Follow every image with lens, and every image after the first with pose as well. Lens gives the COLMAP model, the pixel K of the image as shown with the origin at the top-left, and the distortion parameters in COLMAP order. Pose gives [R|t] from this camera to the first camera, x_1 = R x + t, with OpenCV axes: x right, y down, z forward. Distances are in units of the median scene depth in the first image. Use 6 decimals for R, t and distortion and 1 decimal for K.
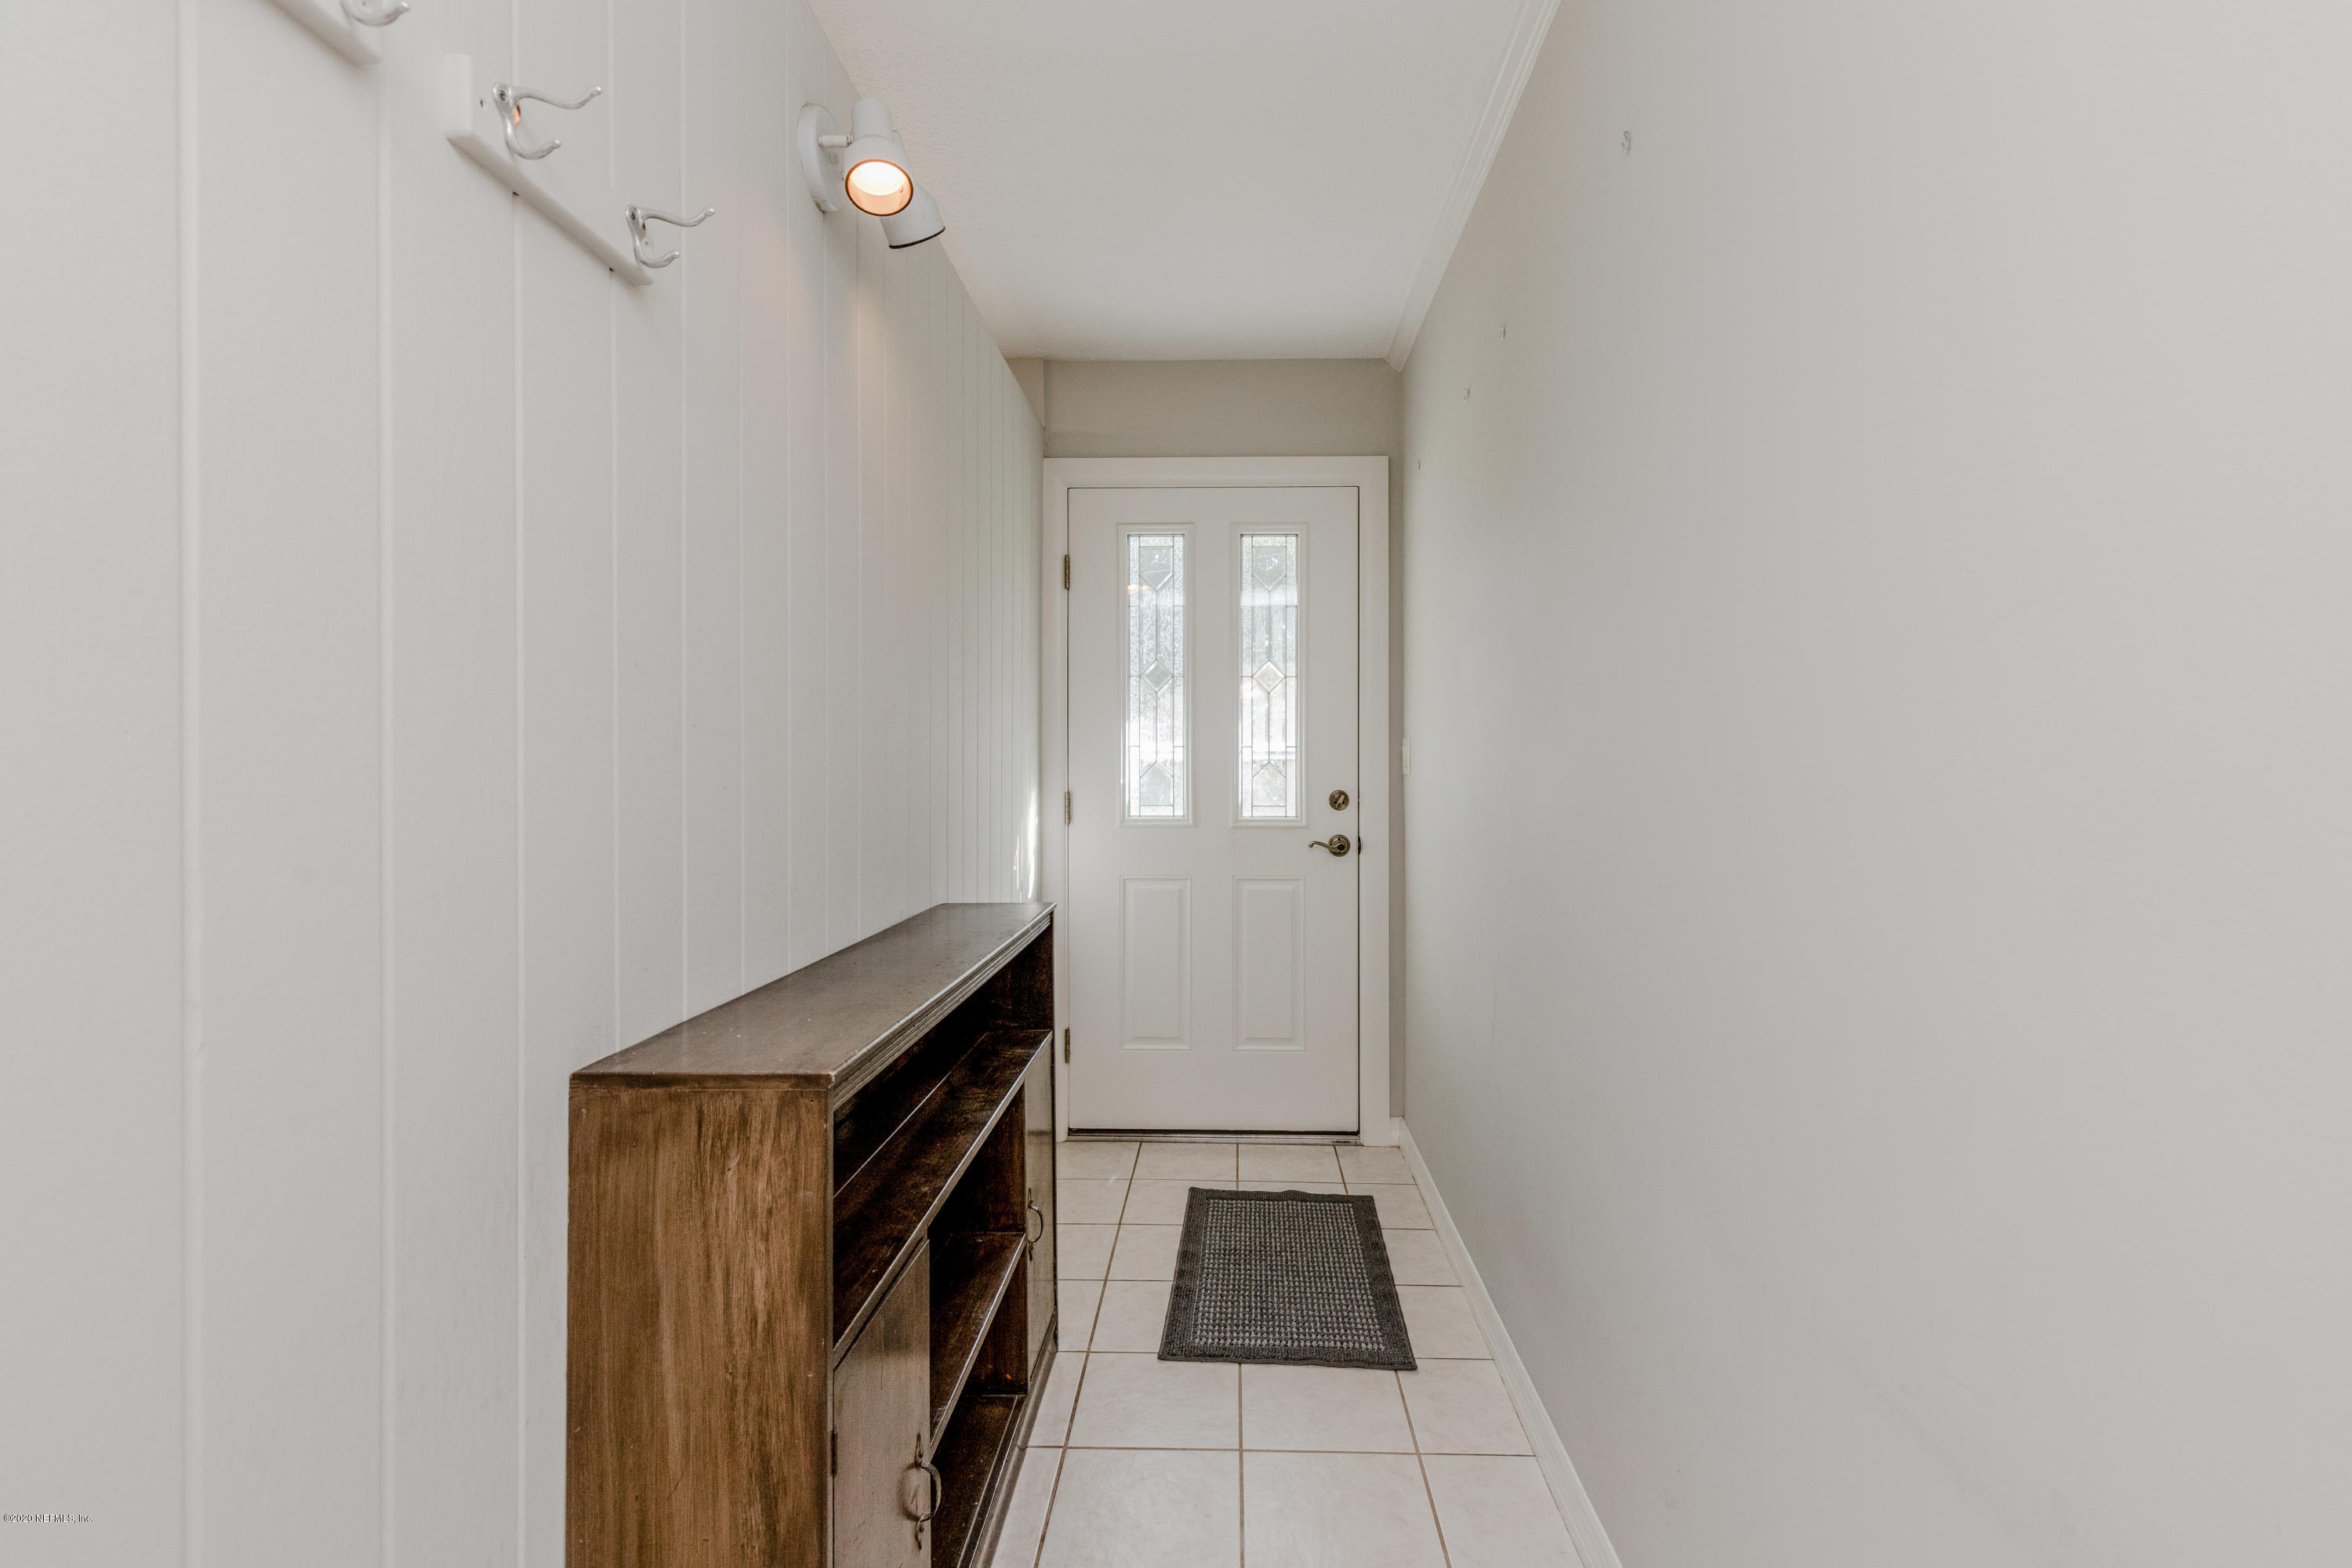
lens RADIAL K [[1061.2, 0, 1203.5], [0, 1061.2, 764.0], [0, 0, 1]] dist [0.002627, -0.000058]
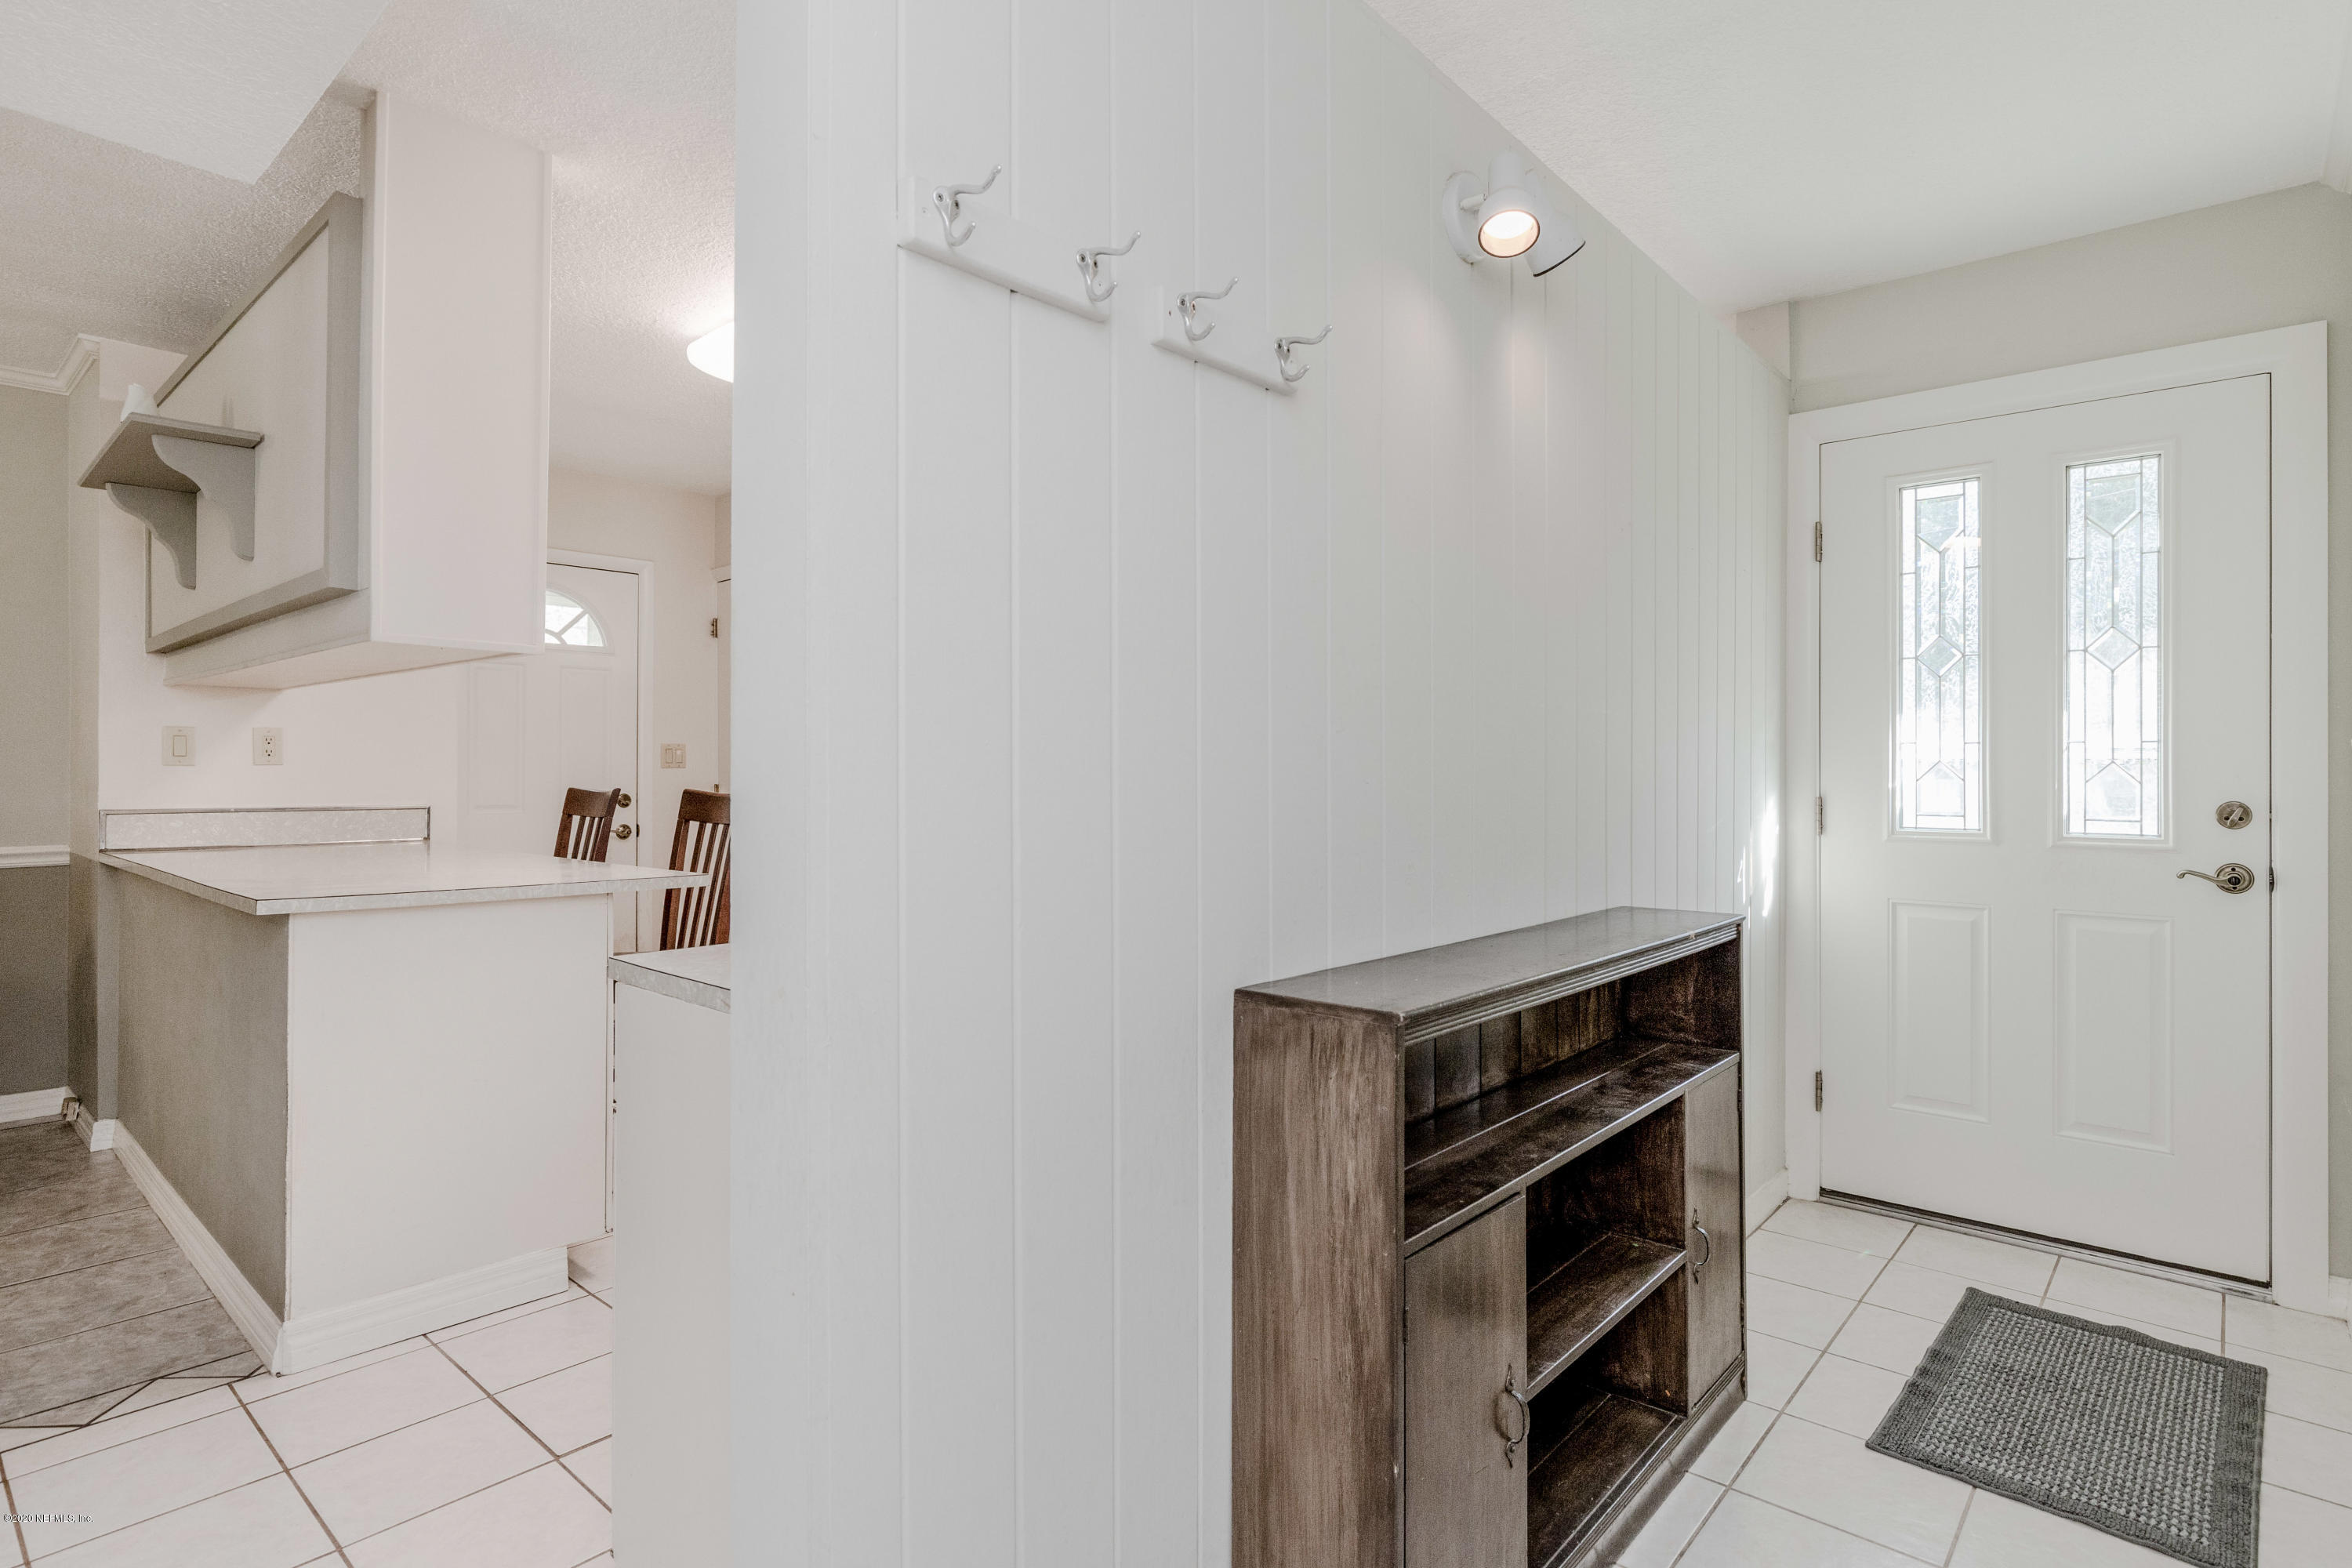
lens RADIAL K [[1207.2, 0, 1221.4], [0, 1207.2, 771.1], [0, 0, 1]] dist [-0.004402, -0.001193]
pose [[0.775223, 0.003978, -0.631675, 0.256847], [-0.000919, 0.999986, 0.005170, 0.001758], [0.631687, -0.003427, 0.775216, -0.148356]]
